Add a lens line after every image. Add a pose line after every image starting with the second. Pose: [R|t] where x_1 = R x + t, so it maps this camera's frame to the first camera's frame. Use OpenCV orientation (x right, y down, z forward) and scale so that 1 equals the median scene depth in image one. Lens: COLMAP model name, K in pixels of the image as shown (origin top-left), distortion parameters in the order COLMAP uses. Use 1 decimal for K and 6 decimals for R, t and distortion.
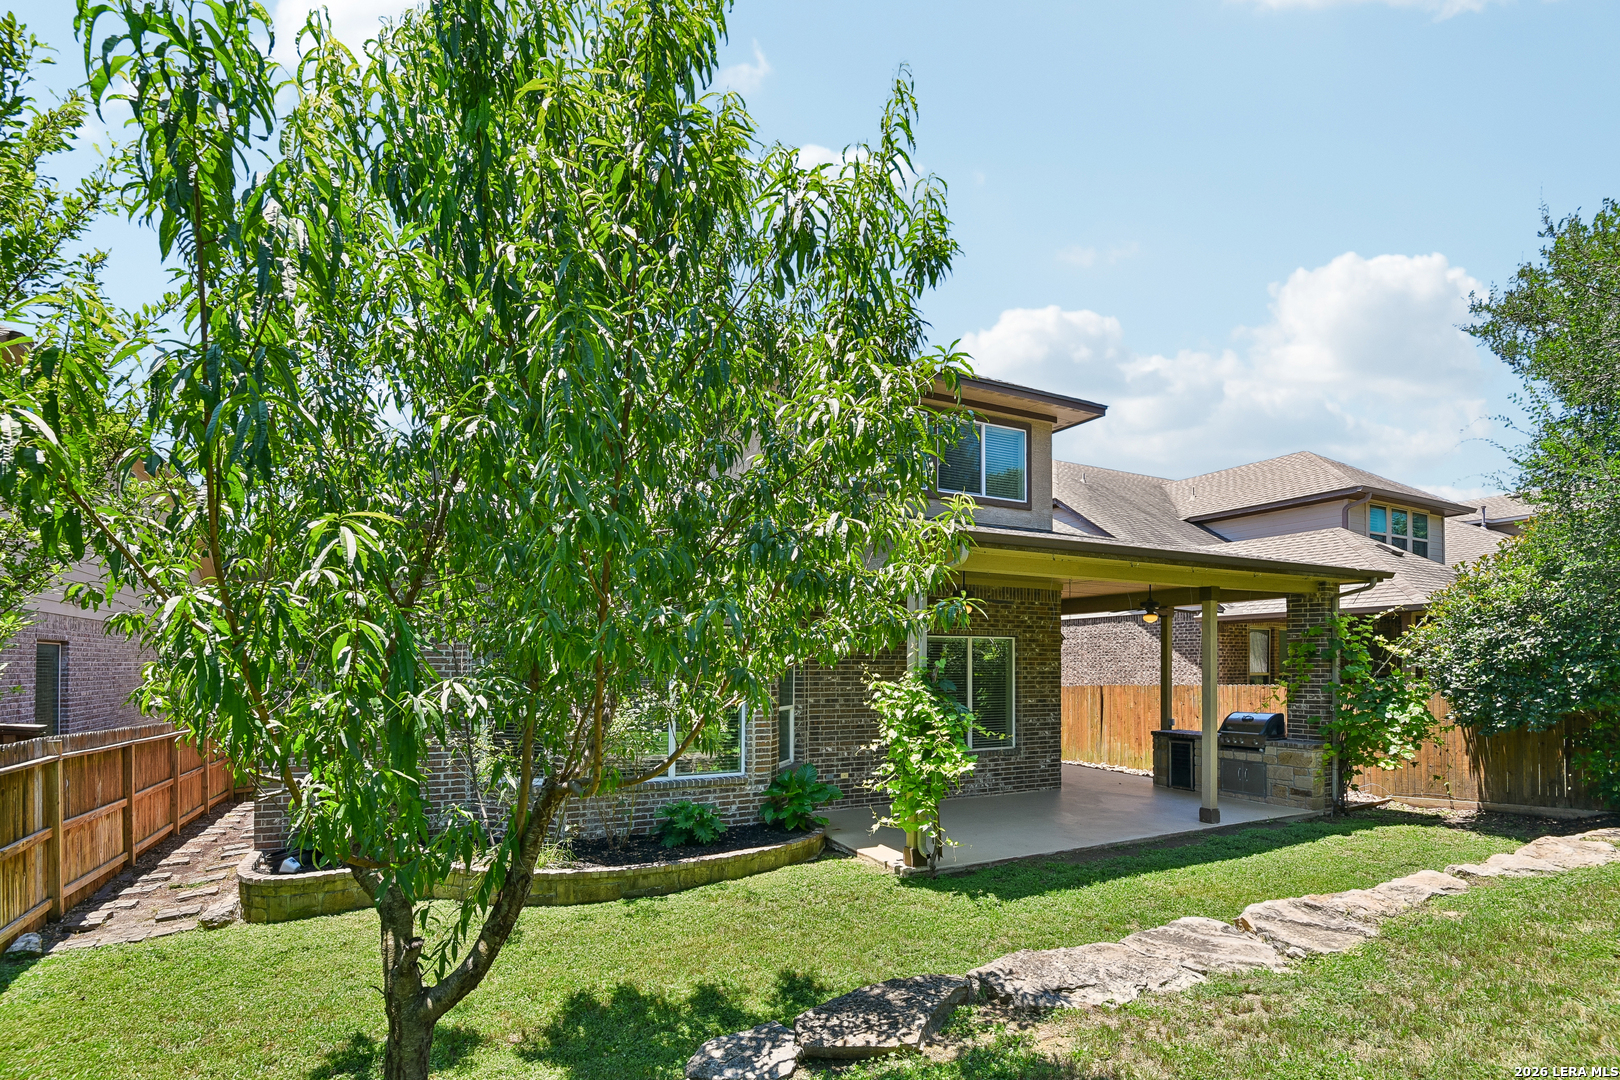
lens RADIAL K [[782.8, 0, 810.0], [0, 782.8, 540.0], [0, 0, 1]] dist [-0.000388, -0.000003]
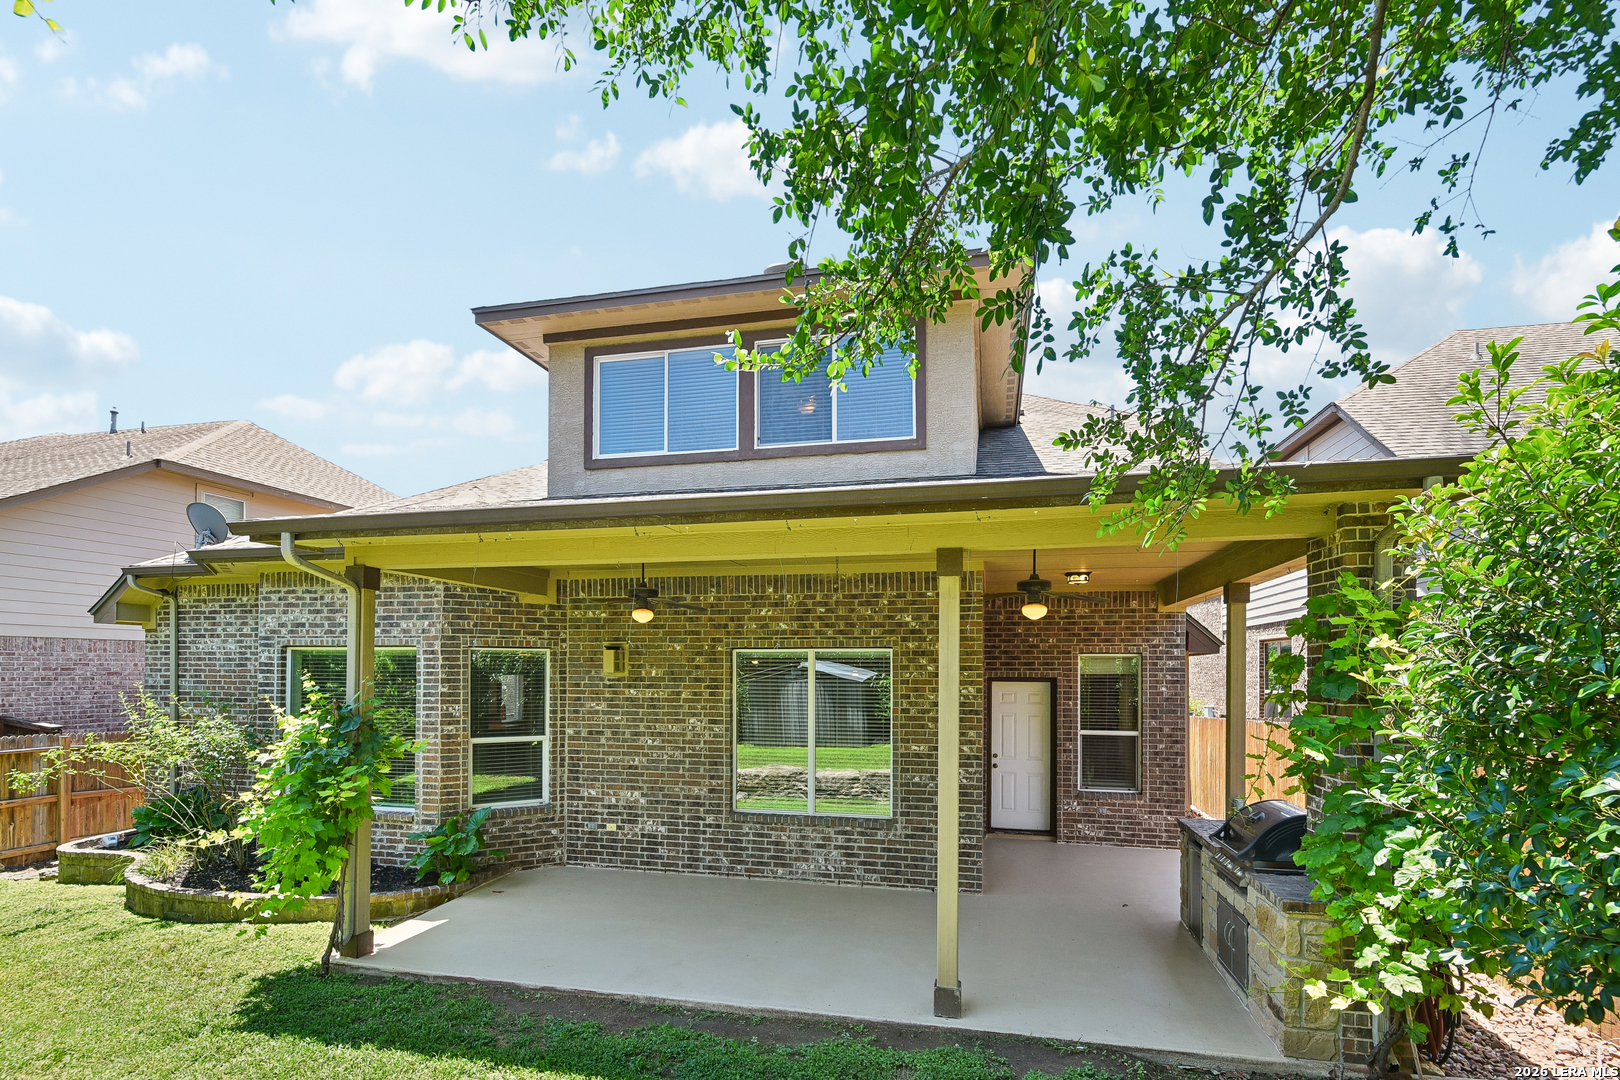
lens RADIAL K [[782.8, 0, 810.0], [0, 782.8, 540.0], [0, 0, 1]] dist [-0.000388, -0.000003]
pose [[0.738239, -0.106276, -0.666115, 0.782845], [0.107295, 0.993439, -0.039587, 0.063461], [0.665951, -0.042247, 0.744798, 0.565398]]
